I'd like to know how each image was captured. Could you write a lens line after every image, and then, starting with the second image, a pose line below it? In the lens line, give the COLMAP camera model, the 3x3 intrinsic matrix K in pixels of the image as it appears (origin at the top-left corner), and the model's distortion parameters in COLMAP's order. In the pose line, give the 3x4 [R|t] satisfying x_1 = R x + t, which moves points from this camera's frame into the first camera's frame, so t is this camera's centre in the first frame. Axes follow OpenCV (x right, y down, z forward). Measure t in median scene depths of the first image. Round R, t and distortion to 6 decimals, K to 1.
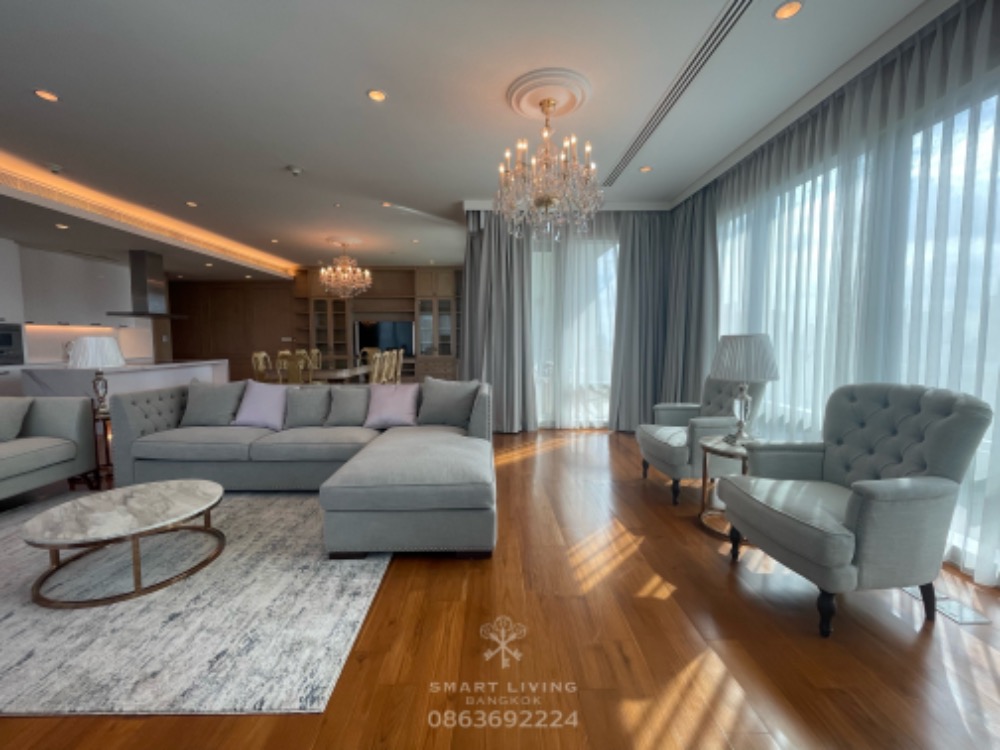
lens RADIAL K [[402.8, 0, 500.0], [0, 402.8, 375.0], [0, 0, 1]] dist [-0.000138, 0.000355]
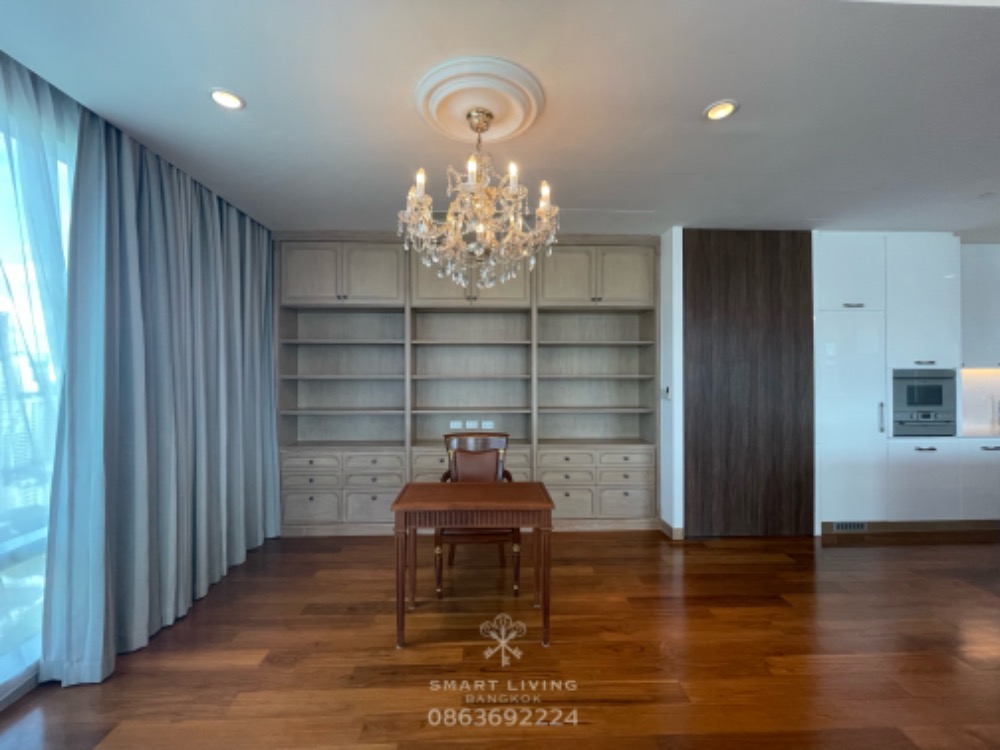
lens RADIAL K [[402.8, 0, 500.0], [0, 402.8, 375.0], [0, 0, 1]] dist [-0.000138, 0.000355]
pose [[0.025143, -0.011361, -0.999619, -1.100262], [-0.086157, 0.996190, -0.013489, -0.091284], [0.995964, 0.086463, 0.024068, 0.574880]]
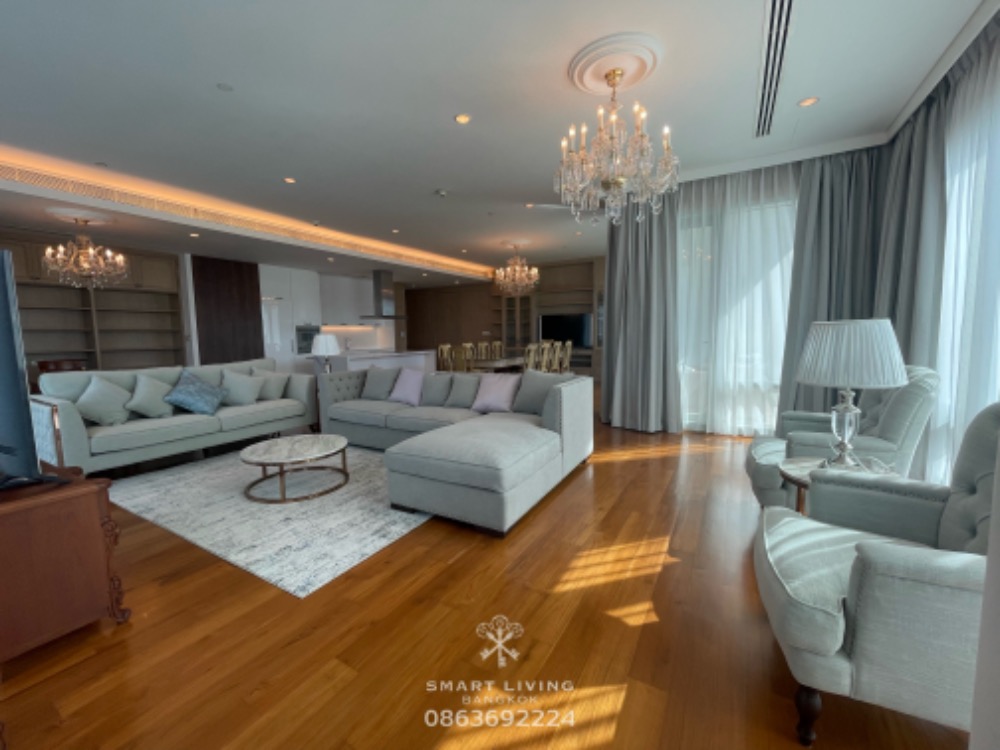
lens RADIAL K [[405.8, 0, 500.0], [0, 405.8, 375.0], [0, 0, 1]] dist [-0.003094, -0.000107]
pose [[0.856509, 0.038076, -0.514725, 0.350144], [-0.026983, 0.999215, 0.029015, -0.006540], [0.515426, -0.010963, 0.856864, 0.057204]]
